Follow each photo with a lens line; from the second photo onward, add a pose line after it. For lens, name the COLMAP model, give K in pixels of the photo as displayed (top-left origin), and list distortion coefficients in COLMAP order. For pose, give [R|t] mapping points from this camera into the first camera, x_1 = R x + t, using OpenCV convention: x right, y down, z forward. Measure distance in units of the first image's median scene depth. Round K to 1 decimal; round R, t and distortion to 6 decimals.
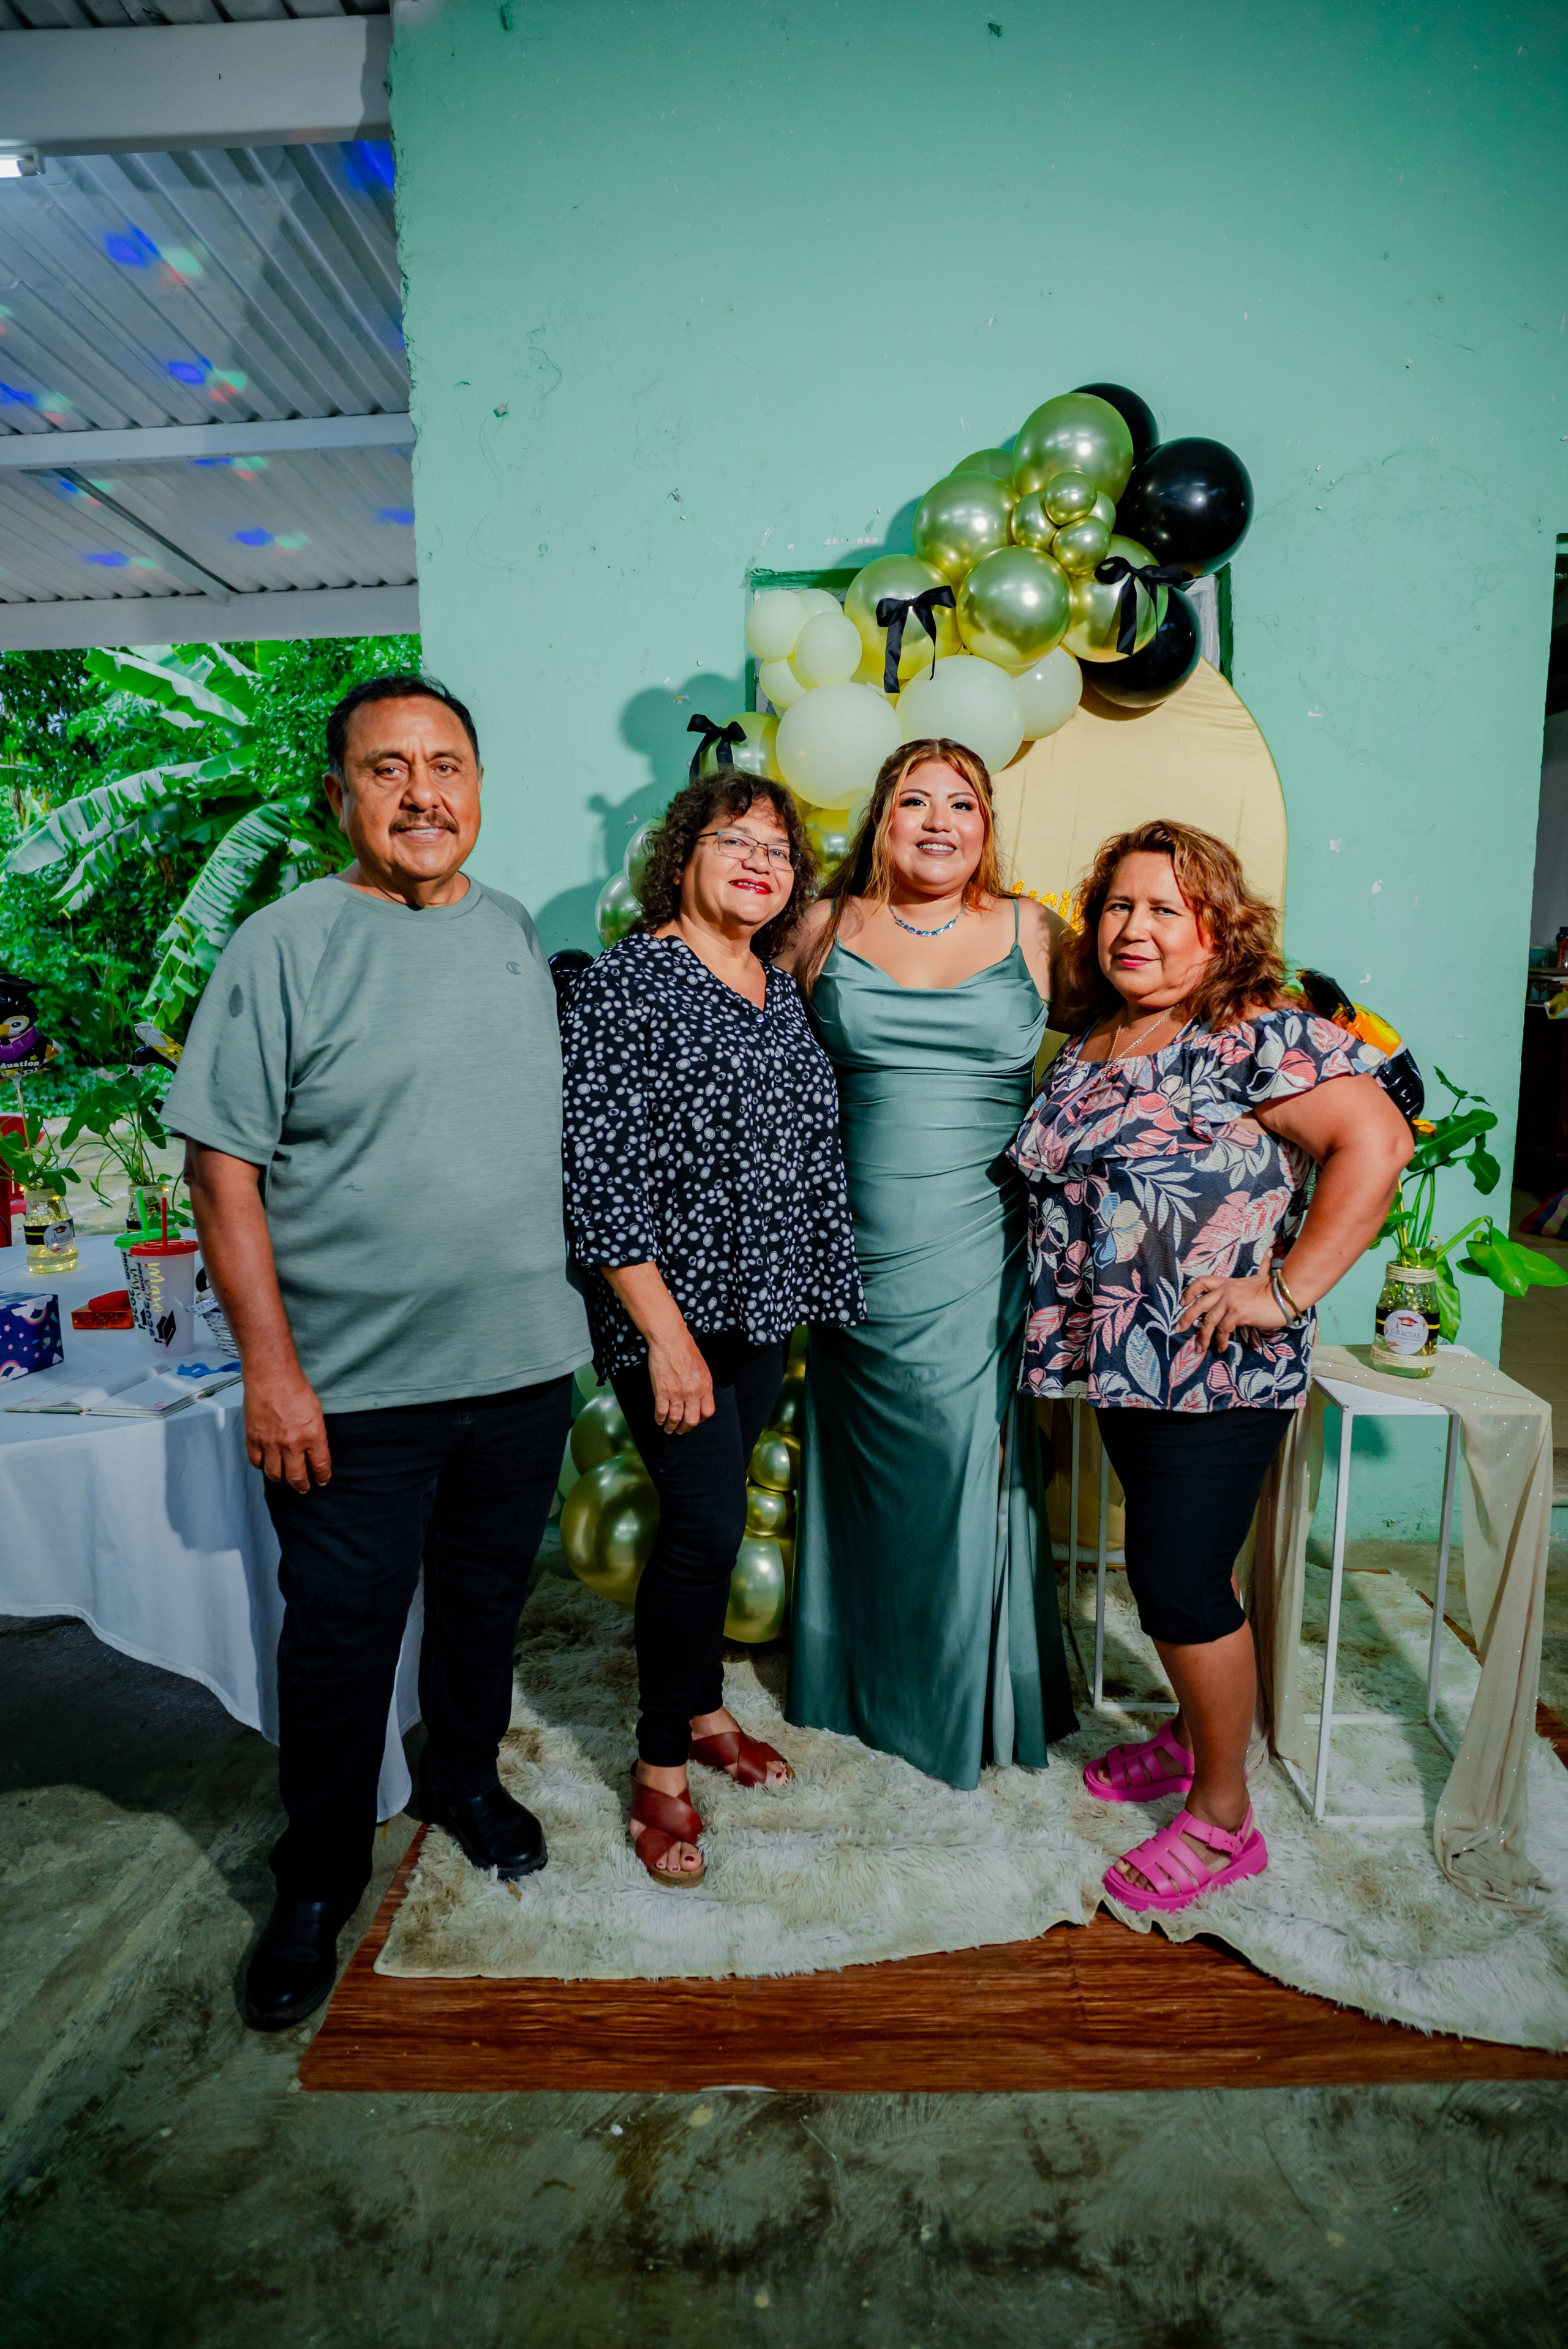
lens RADIAL K [[1439.7, 0, 793.1], [0, 1439.7, 1174.7], [0, 0, 1]] dist [-0.079041, 0.066719]
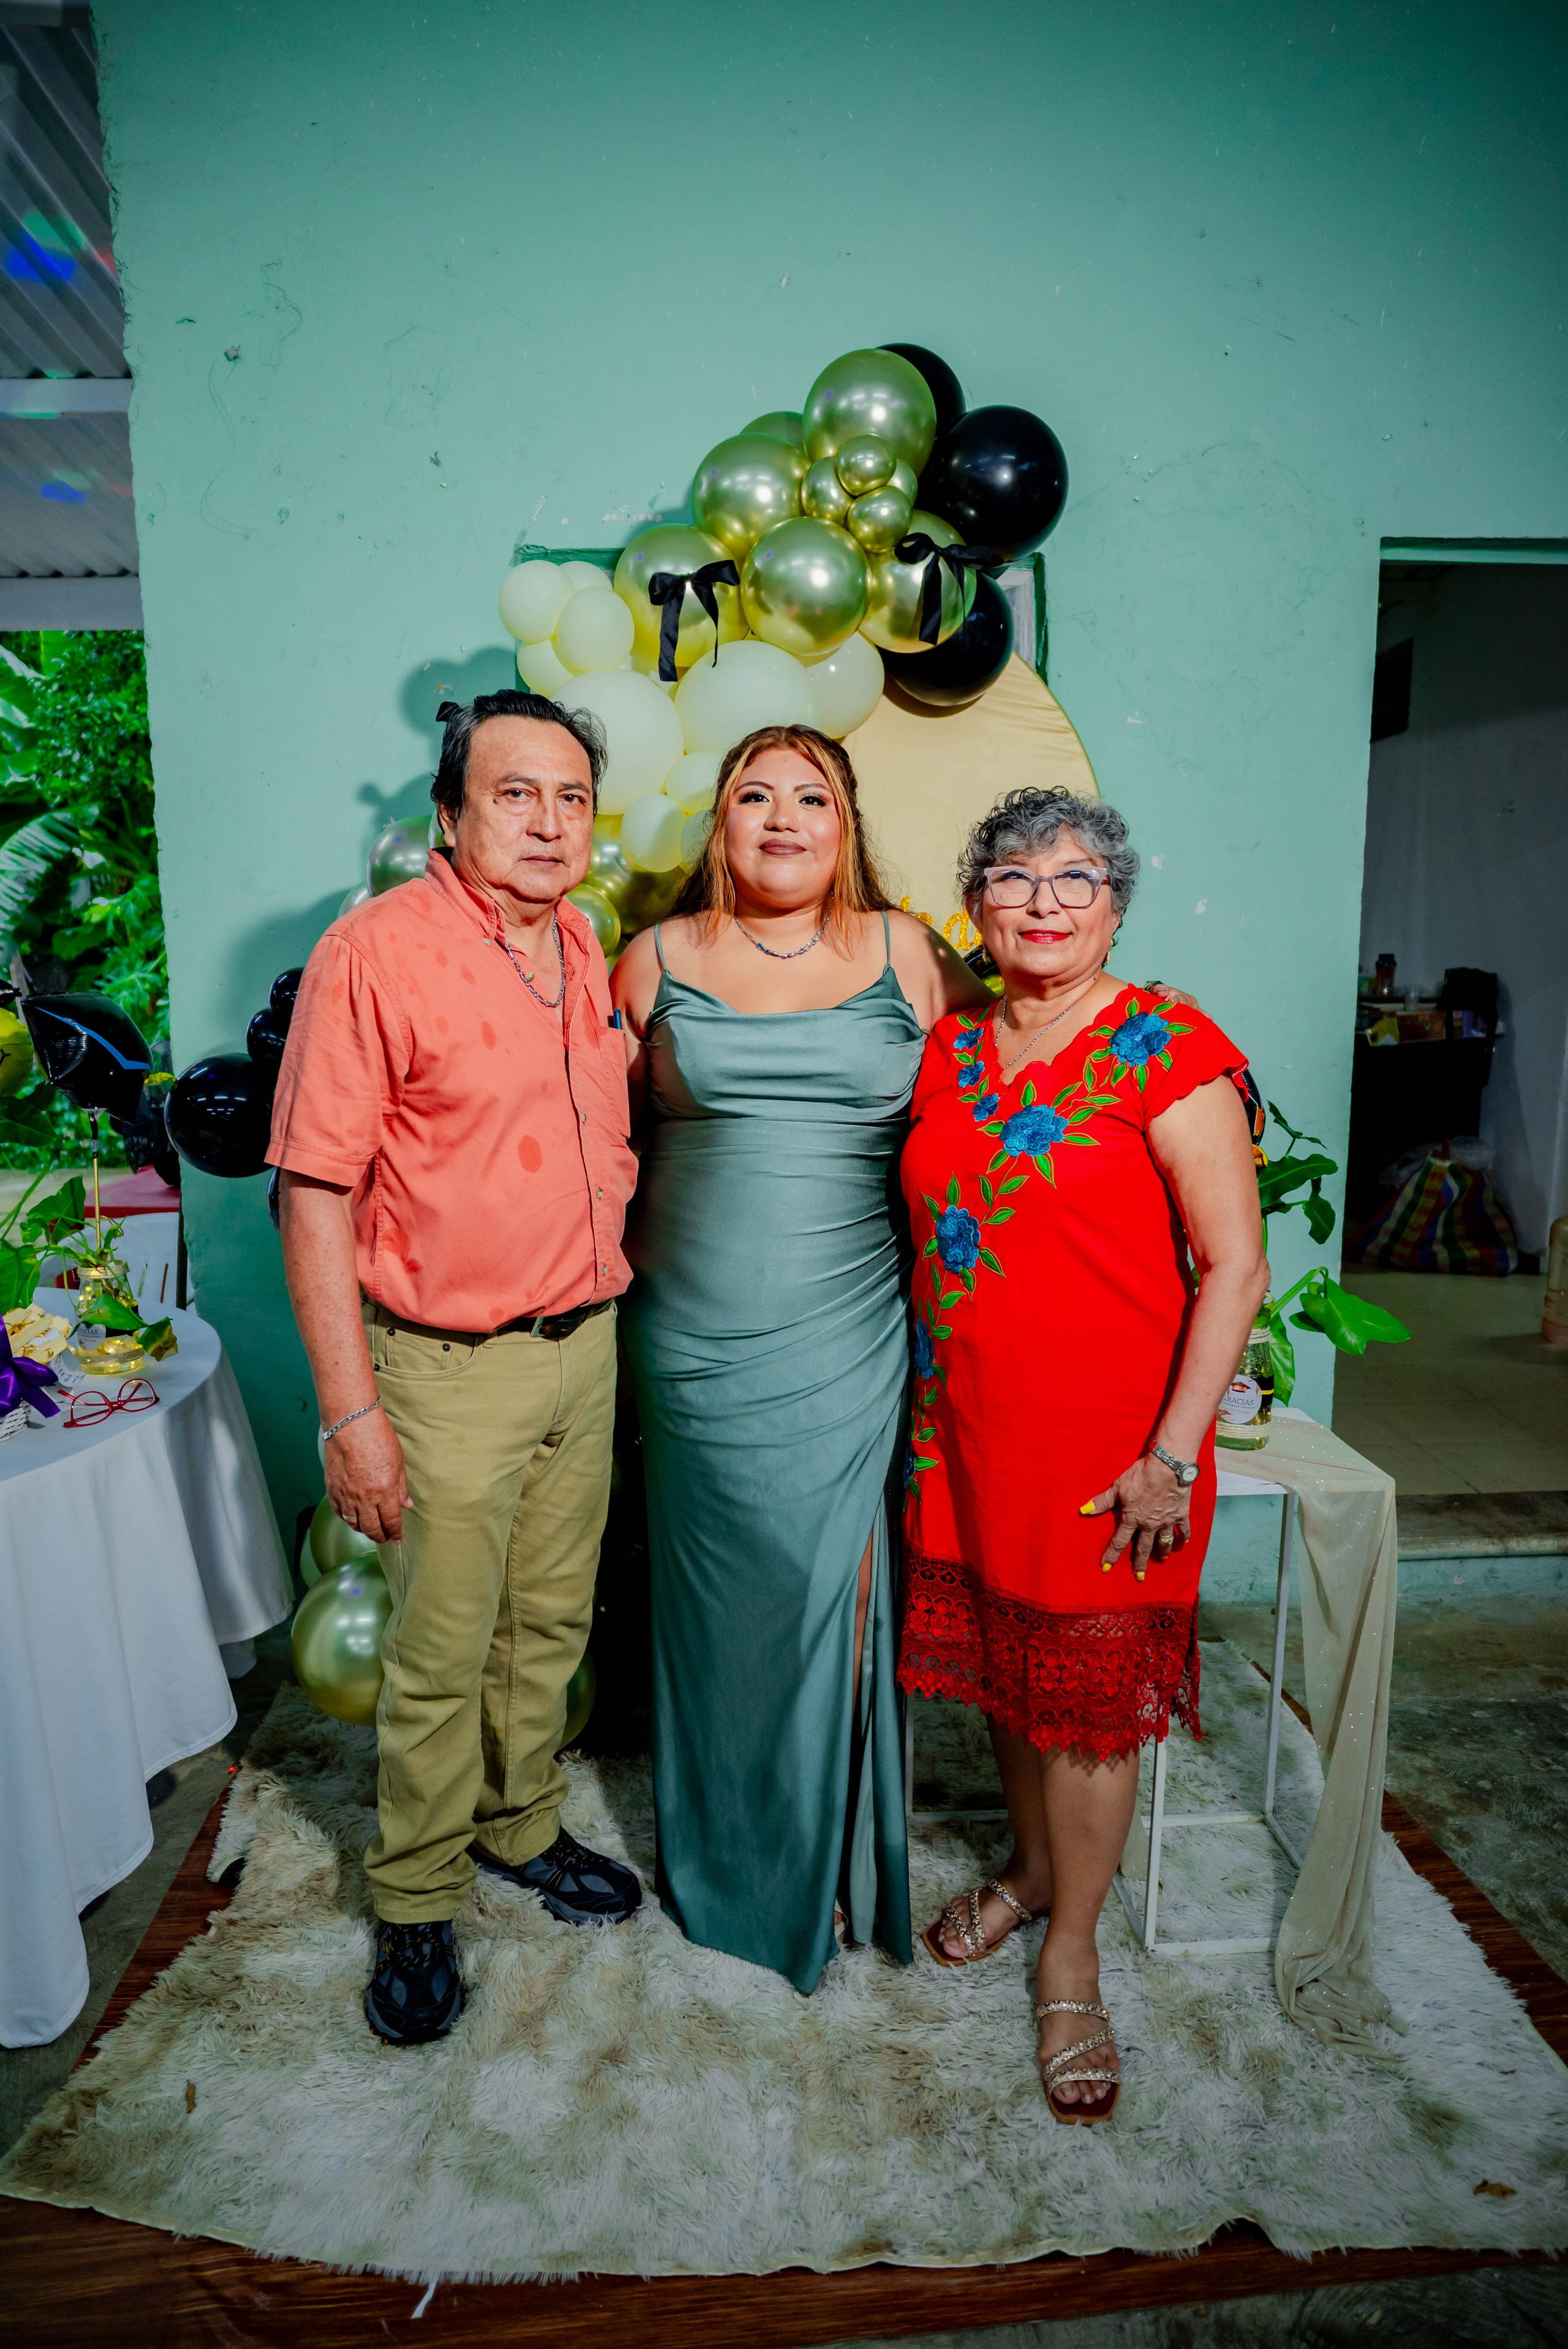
lens RADIAL K [[1459.6, 0, 785.5], [0, 1459.6, 1184.7], [0, 0, 1]] dist [-0.081274, 0.072105]
pose [[0.994136, -0.007284, 0.107888, 0.065549], [0.008501, 0.999905, -0.010821, -0.022072], [-0.107799, 0.011675, 0.994104, 0.159195]]
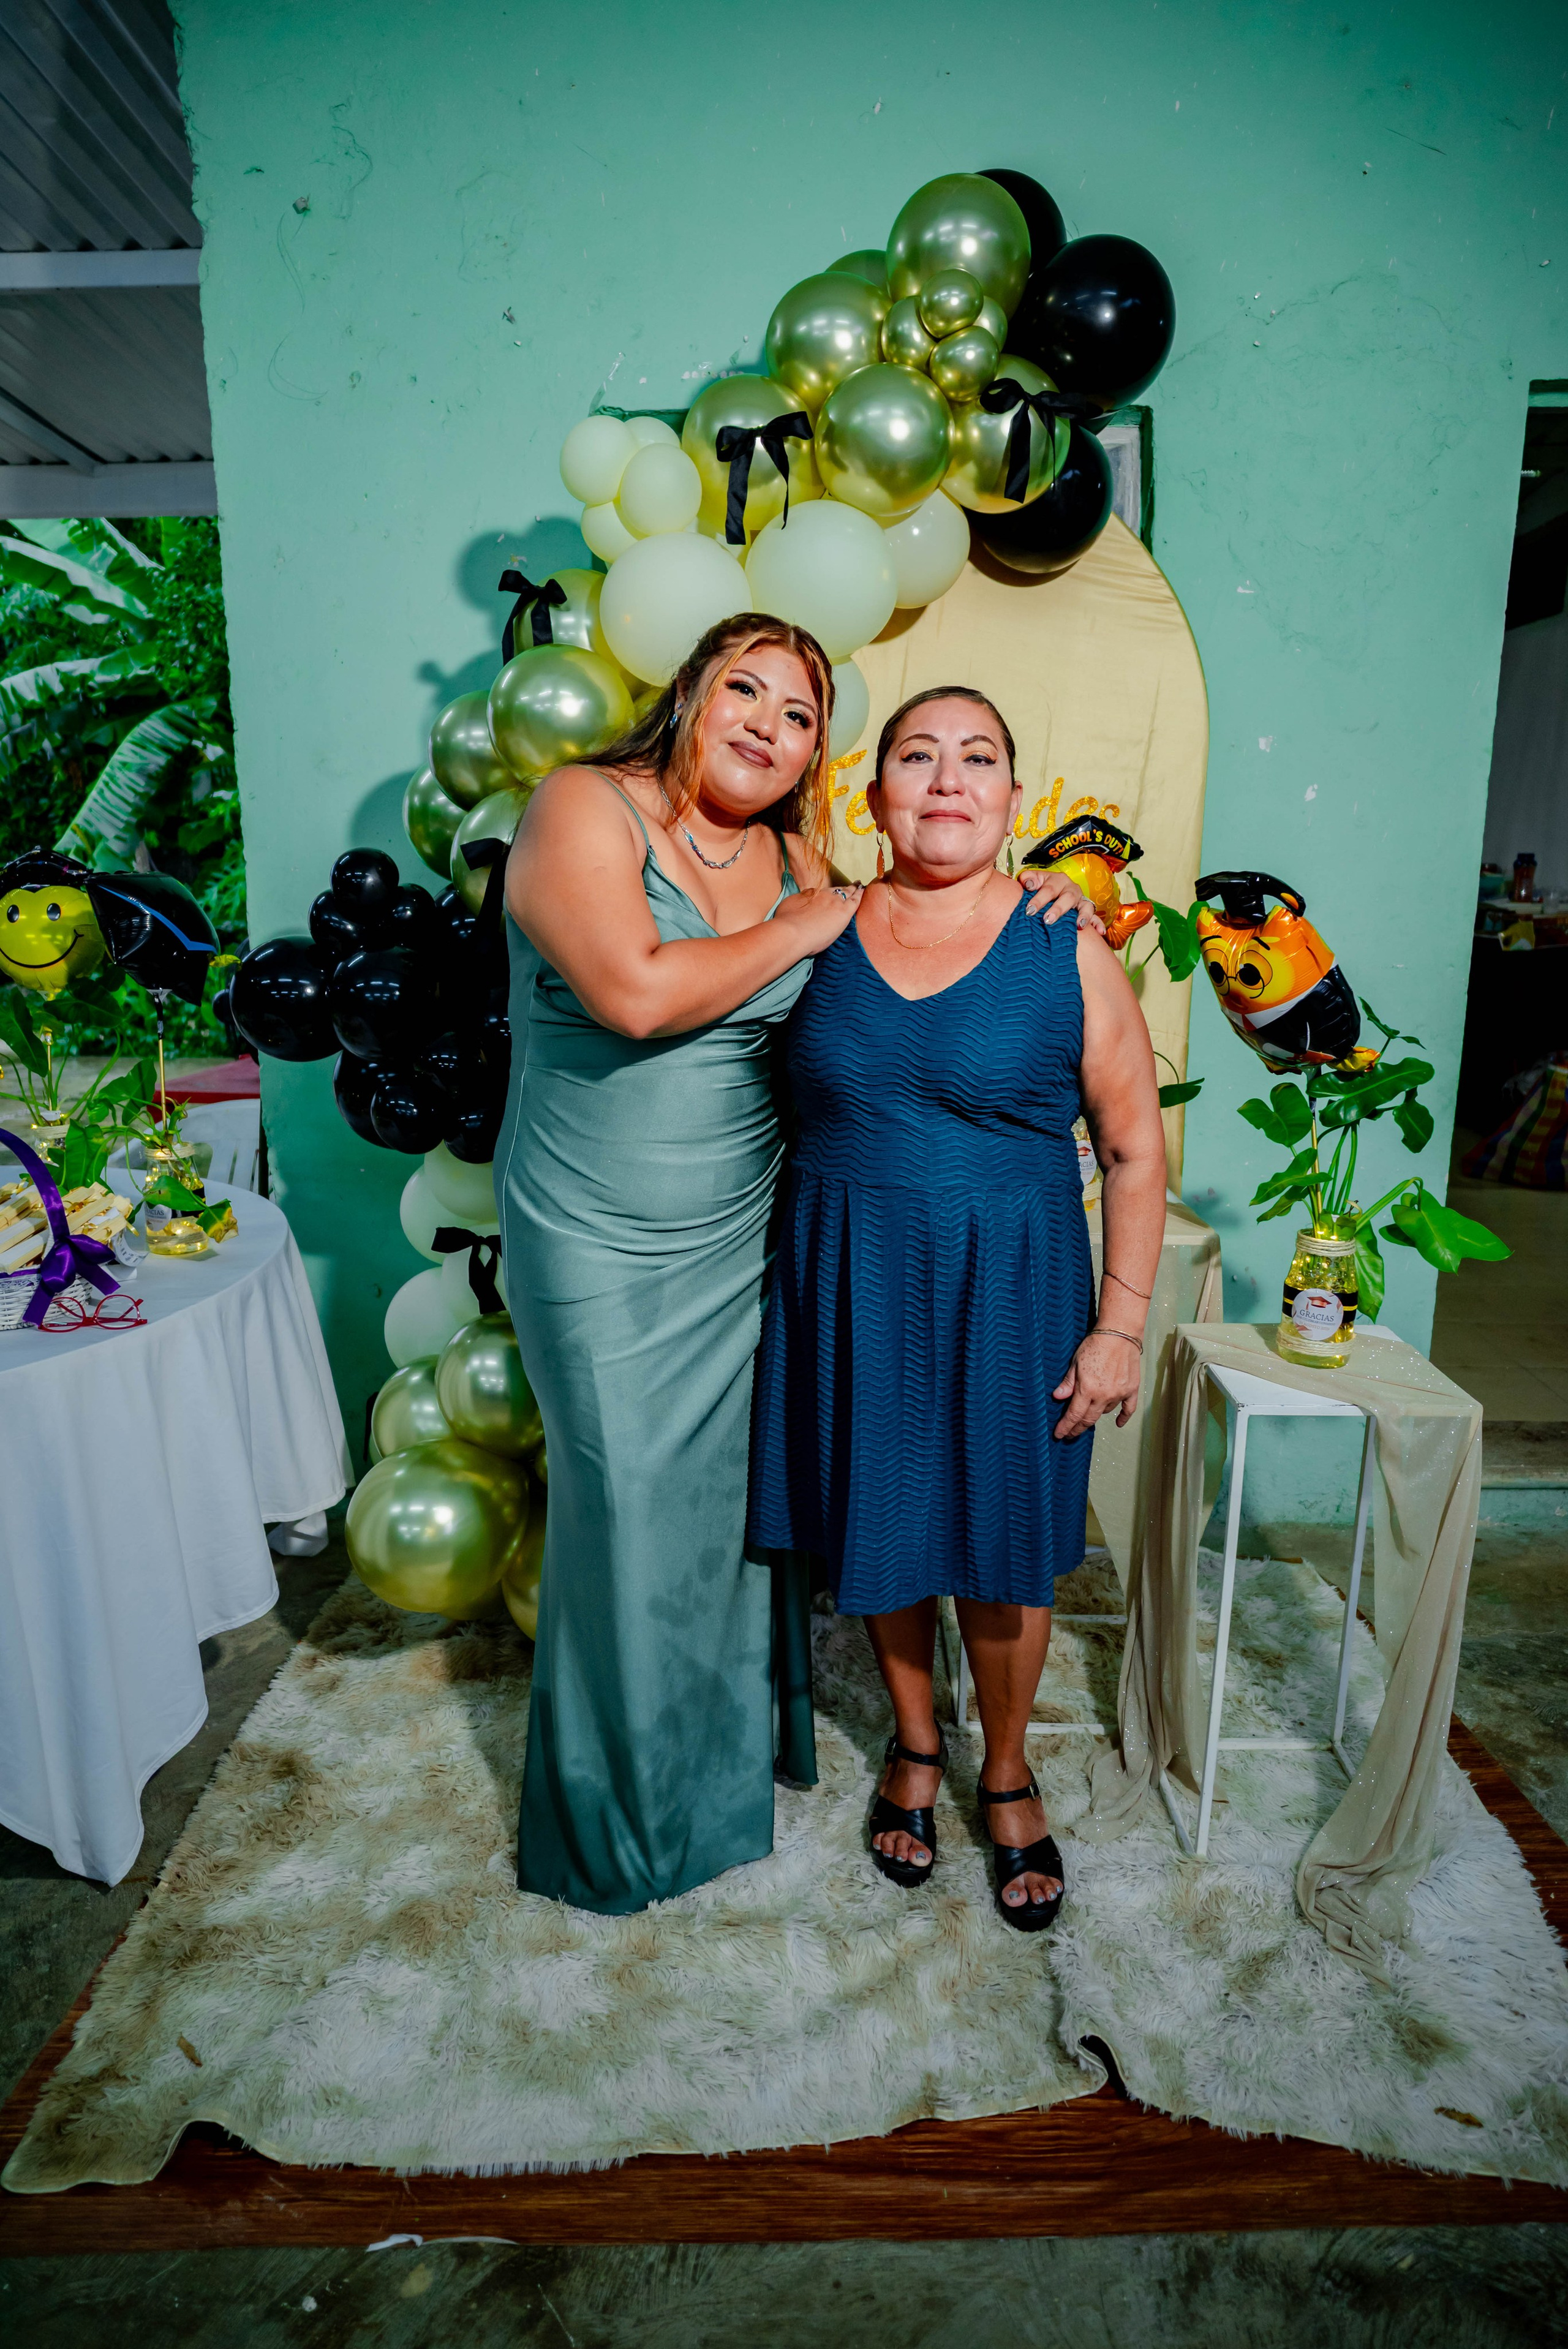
lens RADIAL K [[1461.4, 0, 775.9], [0, 1461.4, 1181.1], [0, 0, 1]] dist [-0.080632, 0.071393]
pose [[0.999618, 0.010155, 0.025708, 0.111449], [-0.011550, 0.998435, 0.054712, -0.015231], [-0.025112, -0.054988, 0.998171, 0.198016]]
